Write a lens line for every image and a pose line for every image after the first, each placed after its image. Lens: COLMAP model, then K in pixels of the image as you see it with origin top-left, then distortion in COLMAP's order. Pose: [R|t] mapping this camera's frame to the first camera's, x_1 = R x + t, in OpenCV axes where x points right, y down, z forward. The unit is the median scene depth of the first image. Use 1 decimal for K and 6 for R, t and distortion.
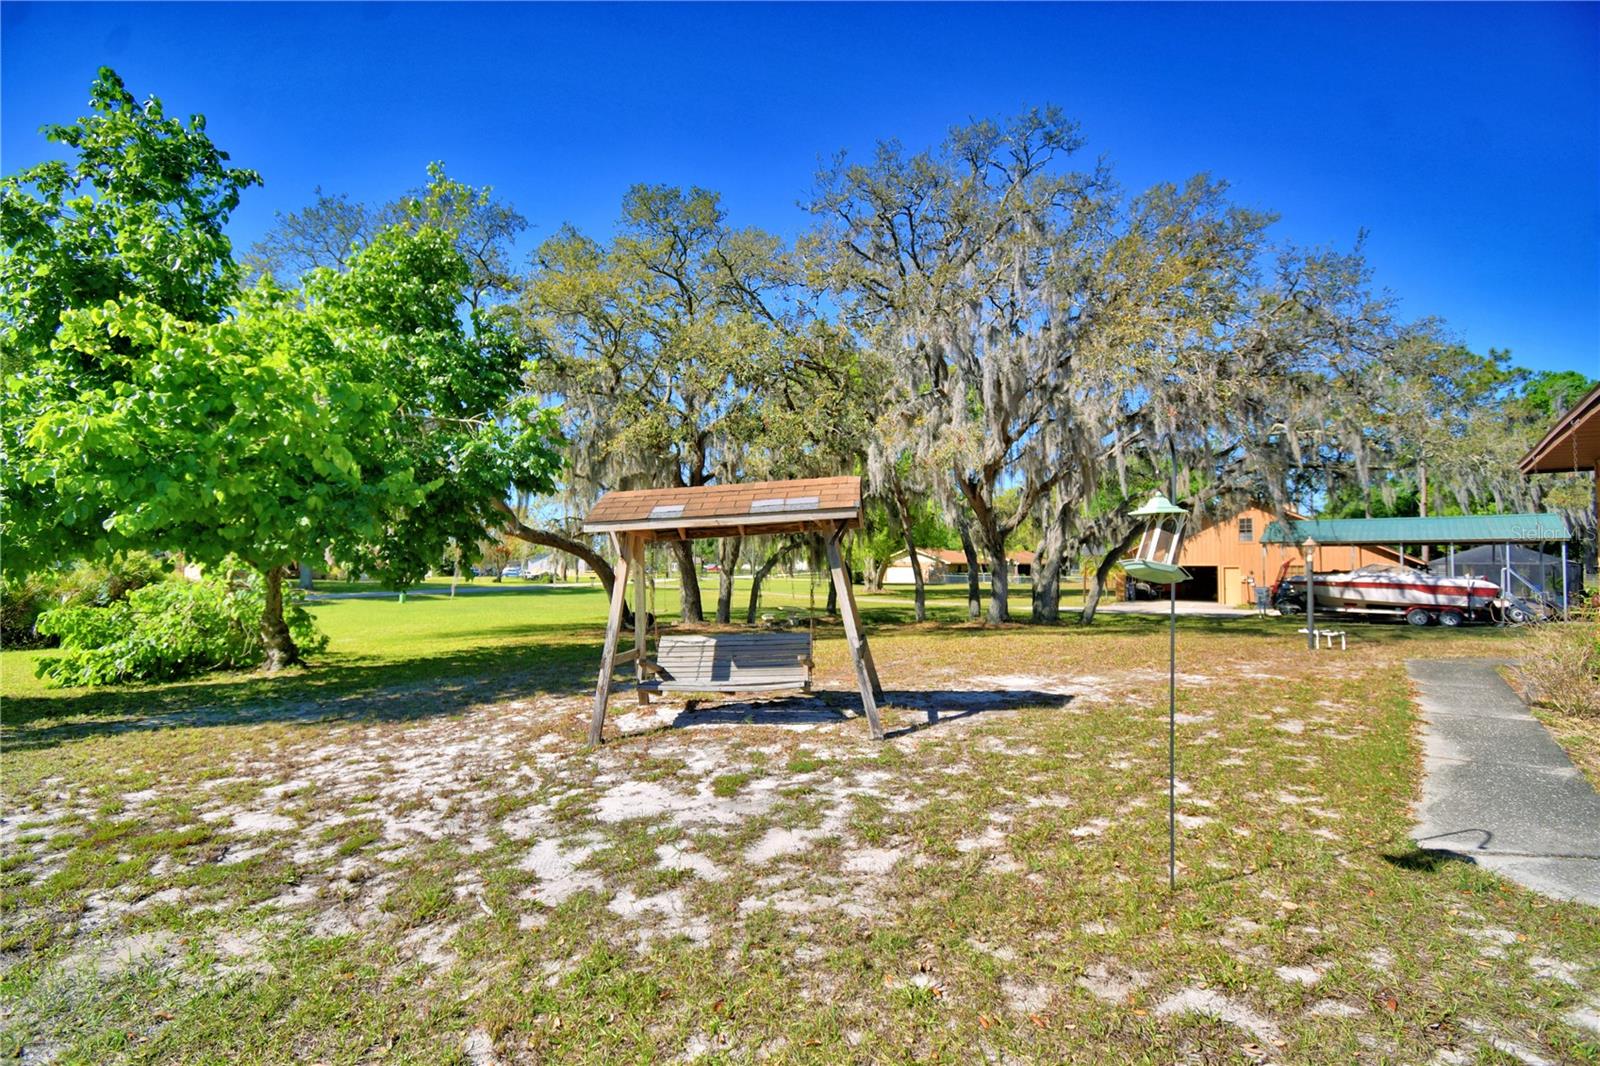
lens RADIAL K [[699.5, 0, 789.5], [0, 699.5, 539.8], [0, 0, 1]] dist [0.023282, -0.029014]
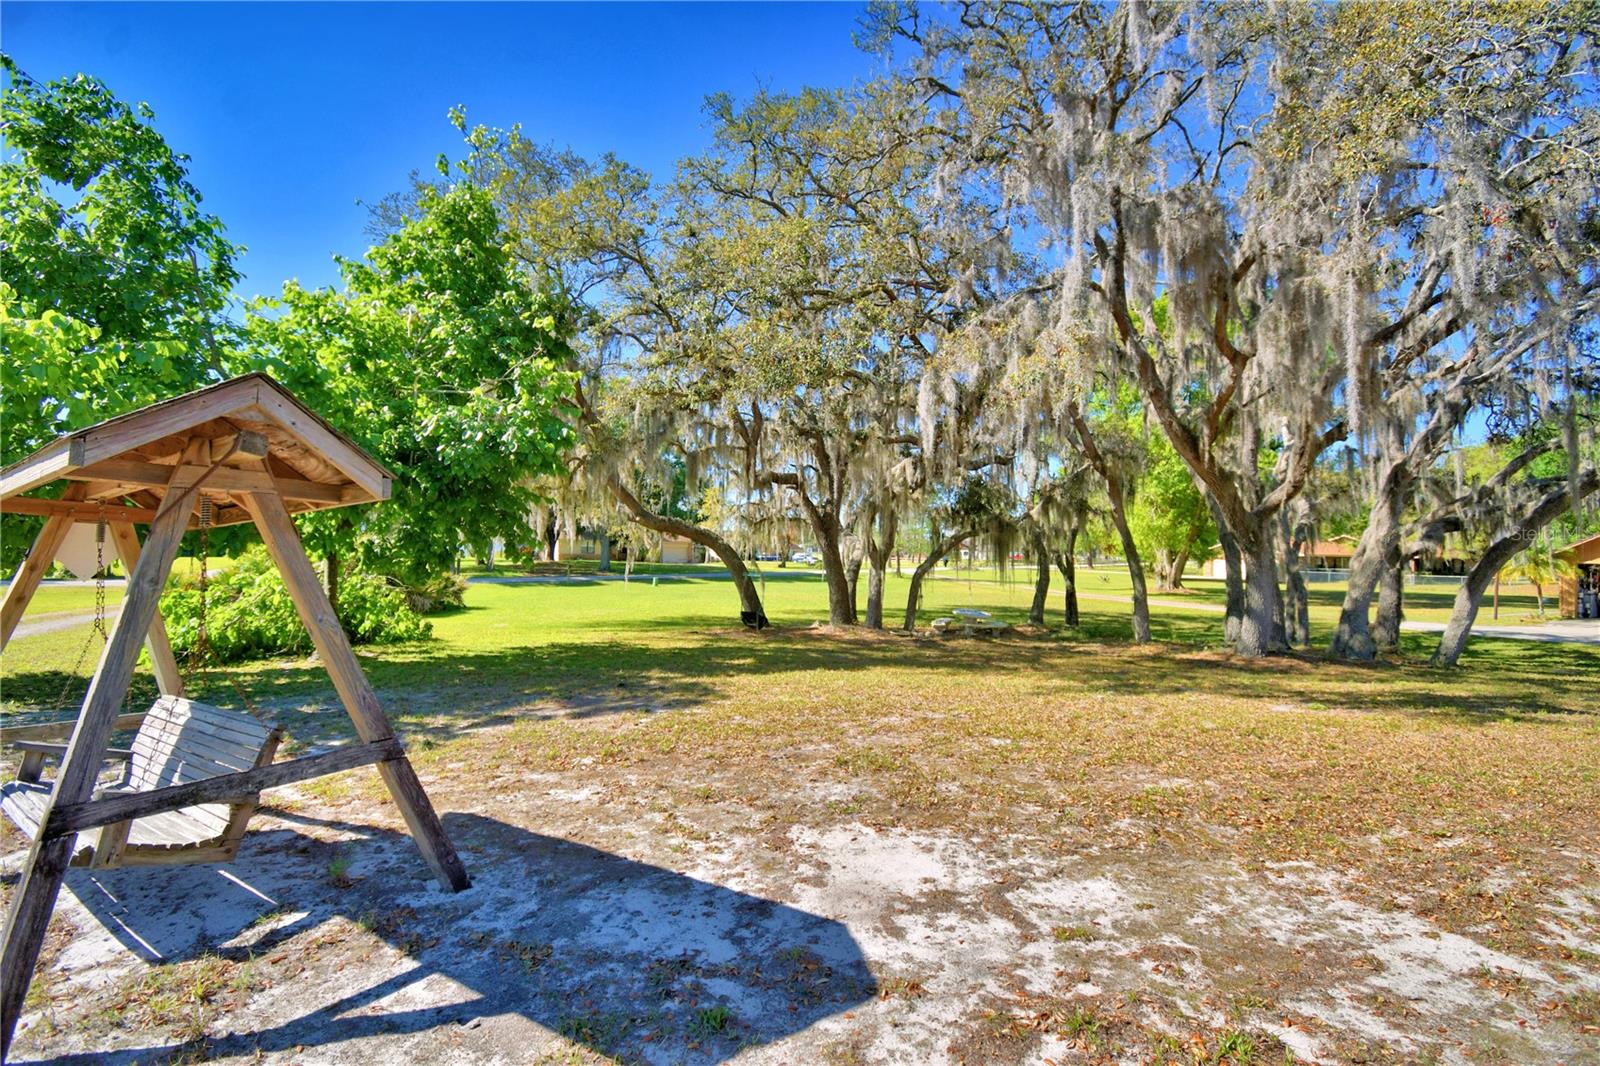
lens RADIAL K [[699.5, 0, 789.5], [0, 699.5, 539.8], [0, 0, 1]] dist [0.023282, -0.029014]
pose [[0.905528, 0.005961, -0.424245, 0.163447], [0.002426, 0.999812, 0.019227, 0.000014], [0.424280, -0.018440, 0.905343, 0.217588]]
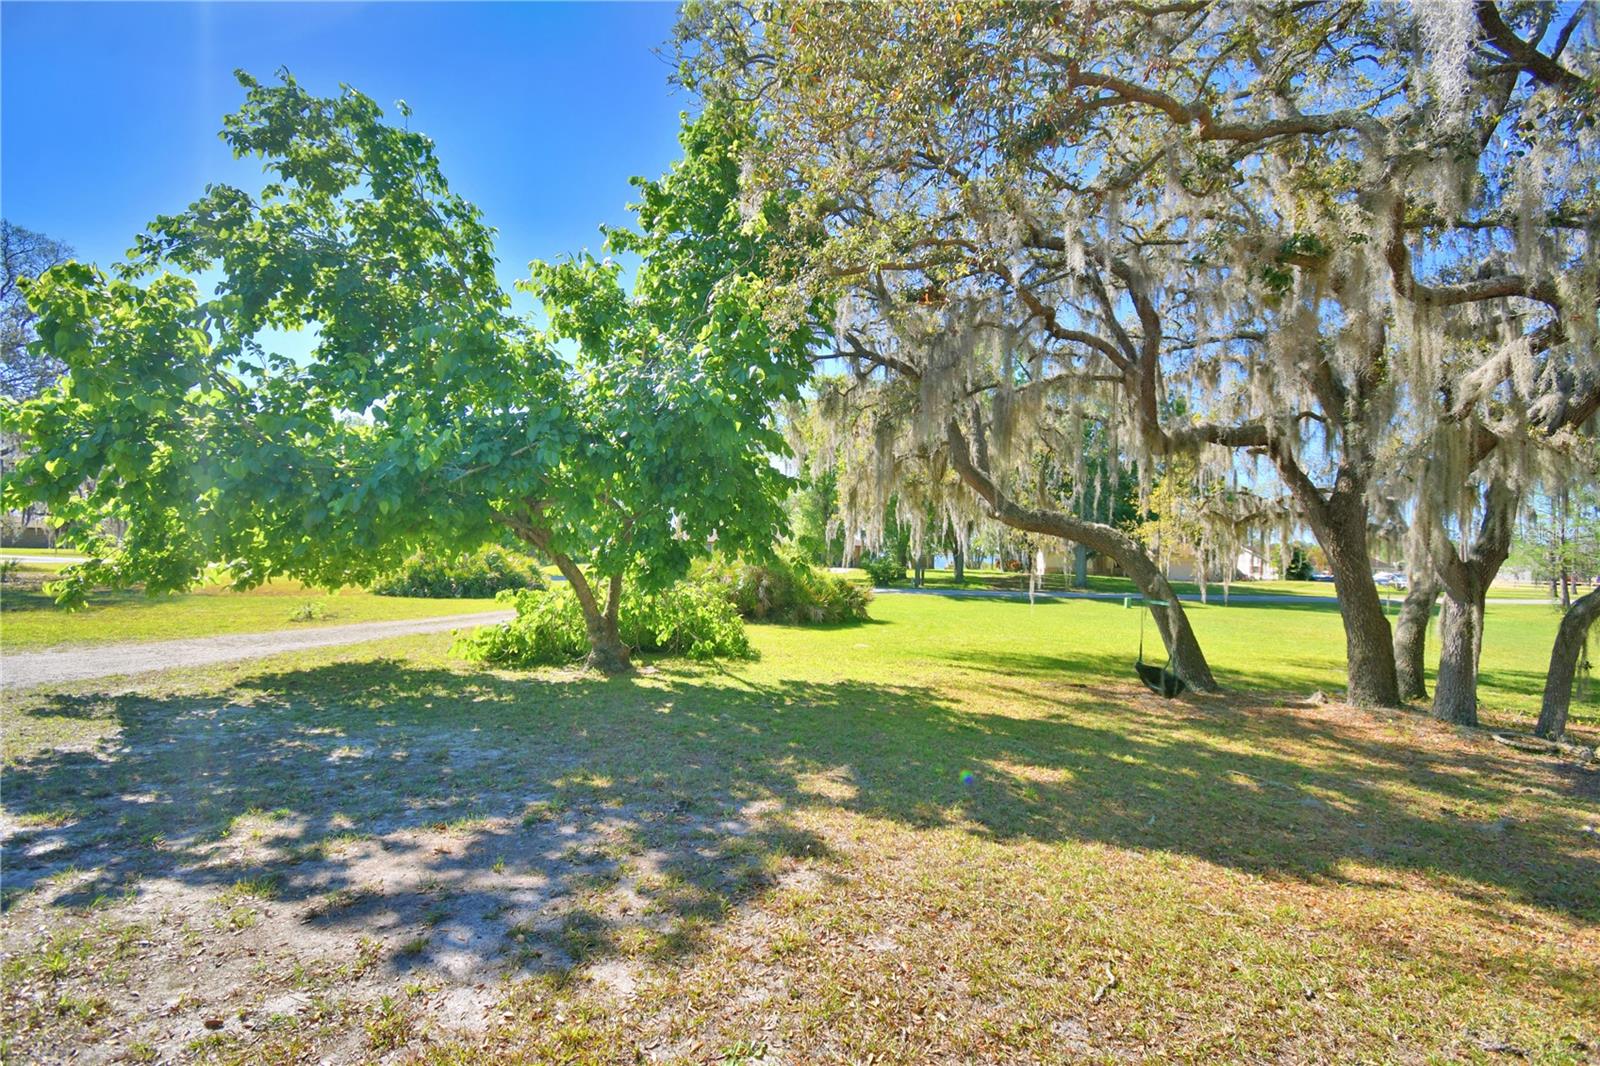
lens RADIAL K [[699.5, 0, 789.5], [0, 699.5, 539.8], [0, 0, 1]] dist [0.023282, -0.029014]
pose [[0.420372, -0.007505, -0.907321, 0.111045], [0.009712, 0.999946, -0.003771, 0.011886], [0.907300, -0.007227, 0.420422, 0.476534]]
